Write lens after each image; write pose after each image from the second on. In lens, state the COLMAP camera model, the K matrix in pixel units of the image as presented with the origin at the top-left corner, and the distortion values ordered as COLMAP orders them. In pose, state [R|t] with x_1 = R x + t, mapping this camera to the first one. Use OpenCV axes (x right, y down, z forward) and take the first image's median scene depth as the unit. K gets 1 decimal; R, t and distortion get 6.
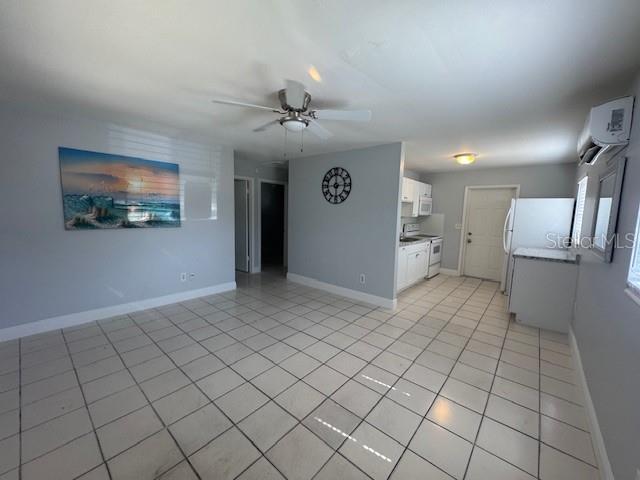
lens RADIAL K [[253.6, 0, 321.1], [0, 253.6, 237.7], [0, 0, 1]] dist [0.000832, 0.000141]
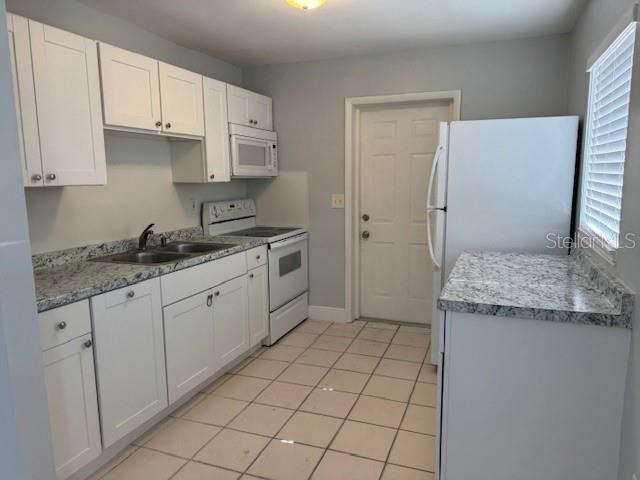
lens RADIAL K [[452.2, 0, 320.0], [0, 452.2, 240.0], [0, 0, 1]] dist [0.022897, -0.005417]
pose [[0.942240, -0.086059, 0.323694, 0.468824], [0.072020, 0.995879, 0.055126, -0.041029], [-0.327104, -0.028629, 0.944555, 0.561228]]
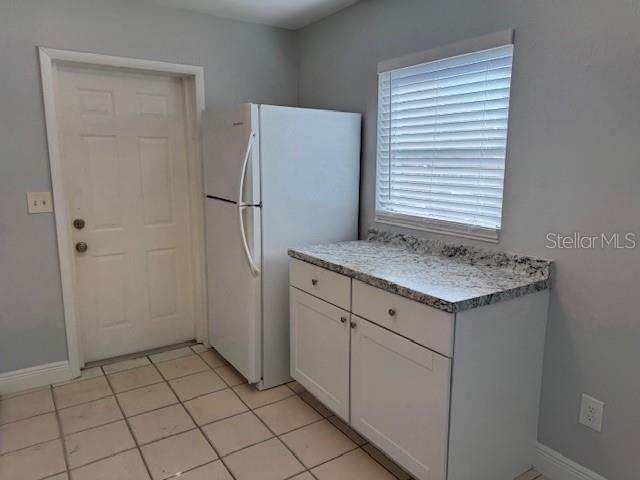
lens RADIAL K [[452.2, 0, 320.0], [0, 452.2, 240.0], [0, 0, 1]] dist [0.022897, -0.005417]
pose [[0.258710, -0.188690, 0.947346, 0.274125], [0.098710, 0.980766, 0.168390, -0.096266], [-0.960898, 0.049949, 0.272359, 1.010810]]
